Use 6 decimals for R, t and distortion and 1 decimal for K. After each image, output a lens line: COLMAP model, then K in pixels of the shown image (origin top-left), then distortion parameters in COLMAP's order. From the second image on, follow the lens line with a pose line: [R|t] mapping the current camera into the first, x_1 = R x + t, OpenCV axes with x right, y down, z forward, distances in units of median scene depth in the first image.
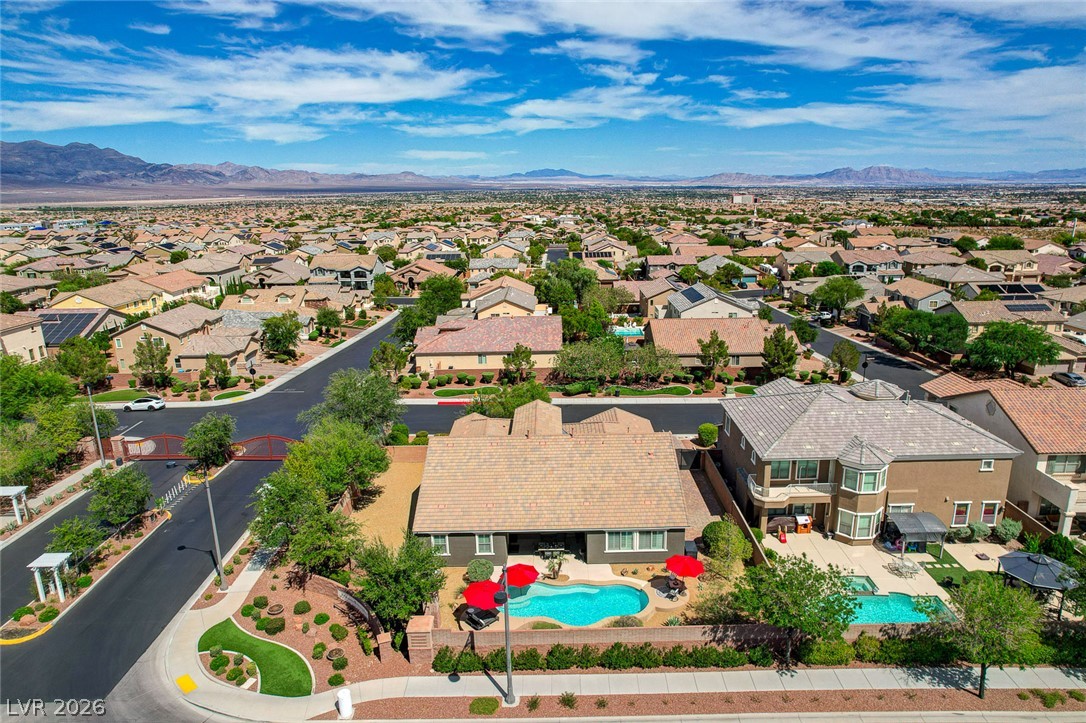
lens RADIAL K [[712.1, 0, 570.9], [0, 712.1, 362.3], [0, 0, 1]] dist [-0.003617, 0.000074]
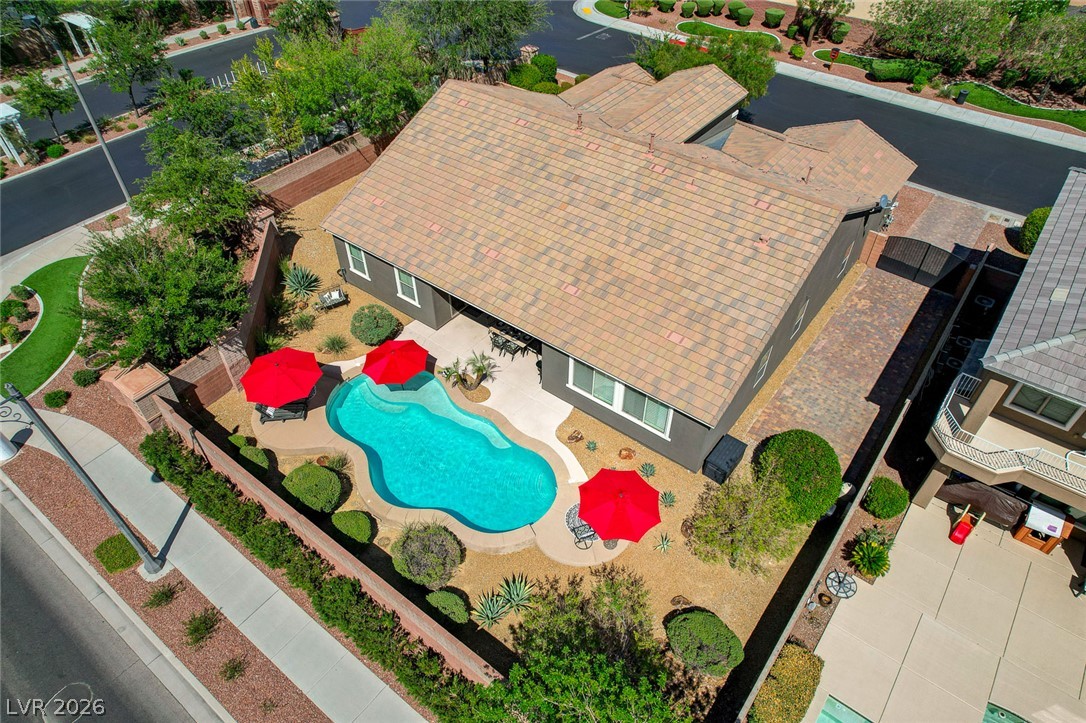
lens RADIAL K [[685.5, 0, 540.2], [0, 685.5, 382.9], [0, 0, 1]] dist [0.001286, 0.002896]
pose [[0.779696, 0.446686, -0.438799, 0.143194], [-0.168611, 0.824673, 0.539893, -0.005926], [0.603029, -0.346966, 0.718311, 0.342506]]
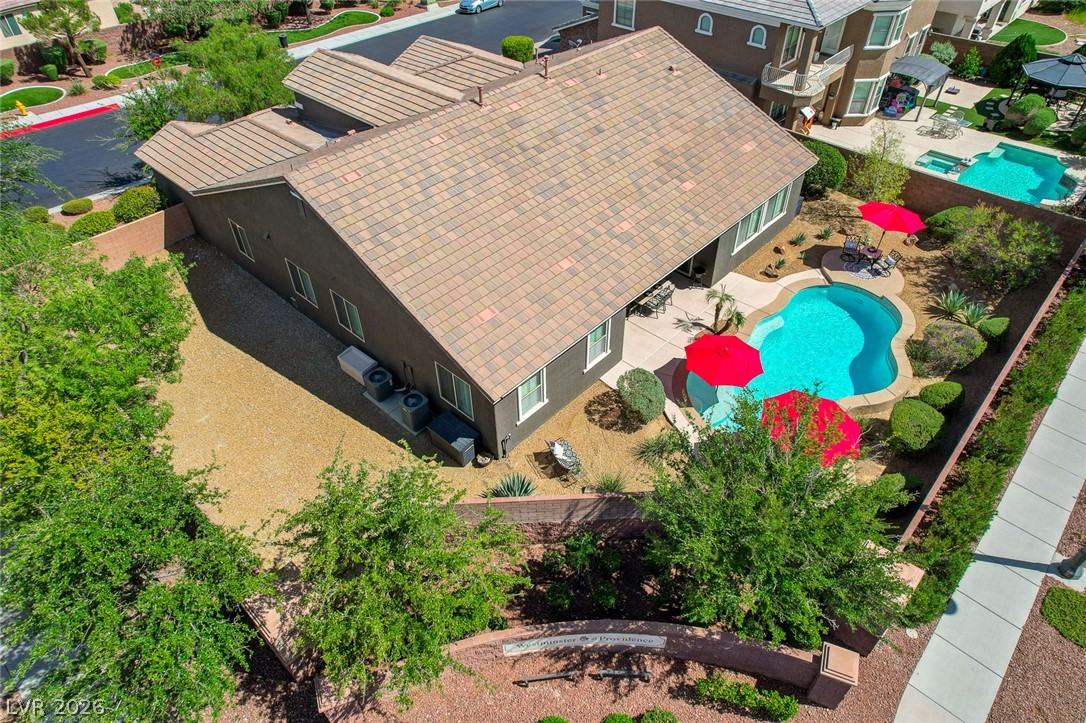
lens RADIAL K [[666.3, 0, 557.3], [0, 666.3, 358.7], [0, 0, 1]] dist [0.002235, 0.001758]
pose [[0.684128, -0.487052, 0.542908, -0.208575], [0.182798, 0.835101, 0.518836, 0.017452], [-0.706084, -0.255707, 0.660348, 0.401541]]
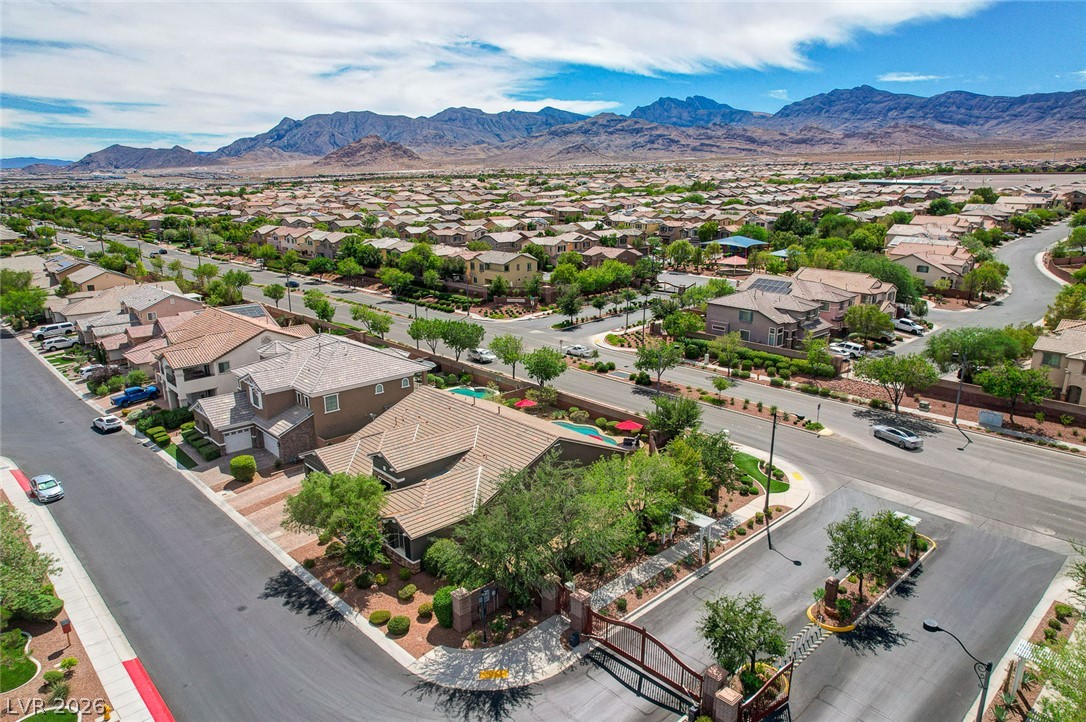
lens RADIAL K [[685.5, 0, 540.2], [0, 685.5, 382.4], [0, 0, 1]] dist [0.001286, 0.002896]
pose [[-0.670913, -0.199824, 0.714105, -0.527880], [0.195400, 0.881332, 0.430200, -0.234833], [-0.715328, 0.428163, -0.552252, 0.947444]]
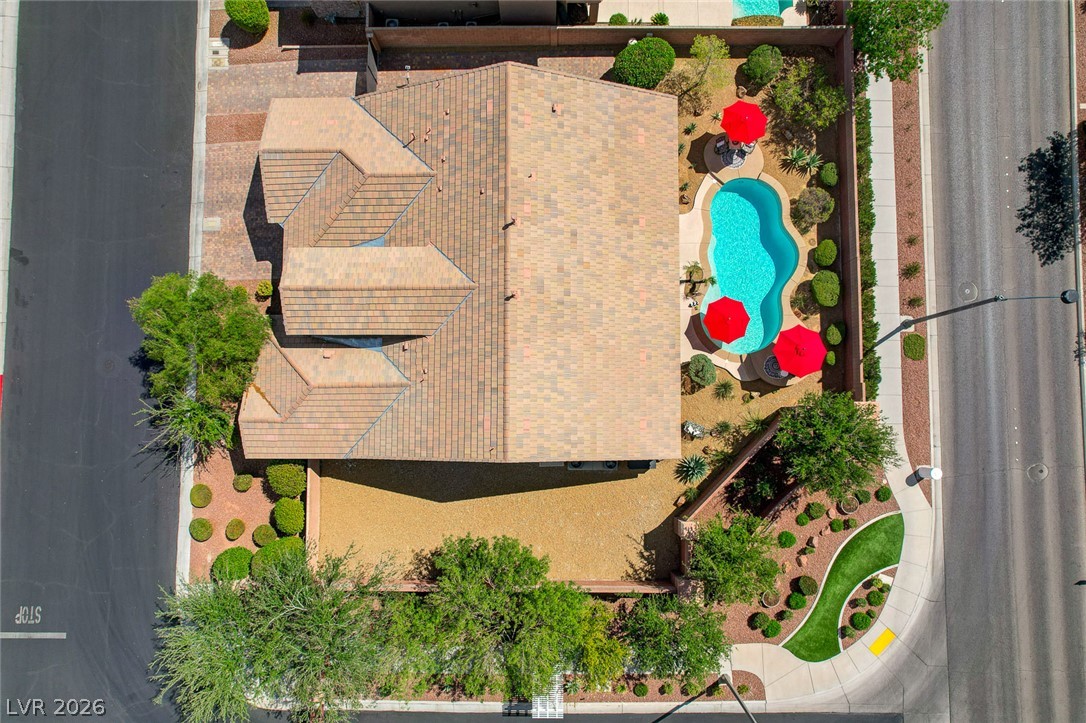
lens RADIAL K [[685.5, 0, 540.2], [0, 685.5, 382.9], [0, 0, 1]] dist [0.001286, 0.002896]
pose [[0.019585, -0.997699, 0.064906, -0.103763], [0.263769, 0.067774, 0.962202, -0.274054], [-0.964387, -0.001724, 0.264490, 0.516861]]
